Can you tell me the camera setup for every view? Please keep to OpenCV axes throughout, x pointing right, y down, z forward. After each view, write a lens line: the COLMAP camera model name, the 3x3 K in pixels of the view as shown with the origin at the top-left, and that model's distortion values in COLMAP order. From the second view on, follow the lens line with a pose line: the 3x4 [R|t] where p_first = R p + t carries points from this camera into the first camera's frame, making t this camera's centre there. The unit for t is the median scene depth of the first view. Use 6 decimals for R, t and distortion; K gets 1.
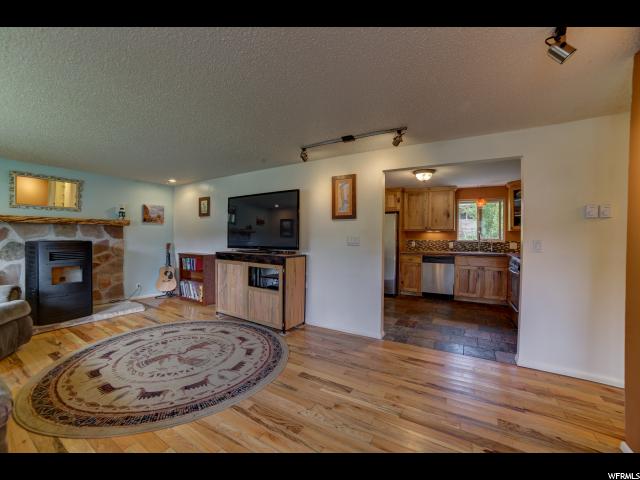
lens RADIAL K [[259.8, 0, 316.5], [0, 259.8, 239.4], [0, 0, 1]] dist [-0.105262, 0.036690]
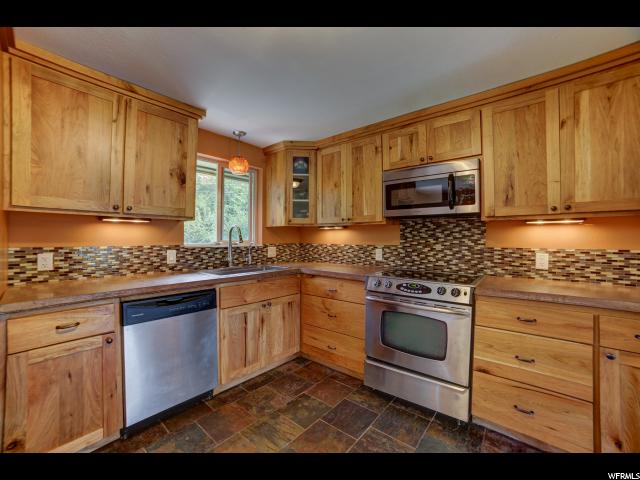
lens RADIAL K [[259.8, 0, 316.5], [0, 259.8, 239.4], [0, 0, 1]] dist [-0.105262, 0.036690]
pose [[0.162363, -0.006586, 0.986709, 0.313245], [0.013131, 0.999904, 0.004513, -0.008591], [-0.986644, 0.012224, 0.162434, 1.273111]]
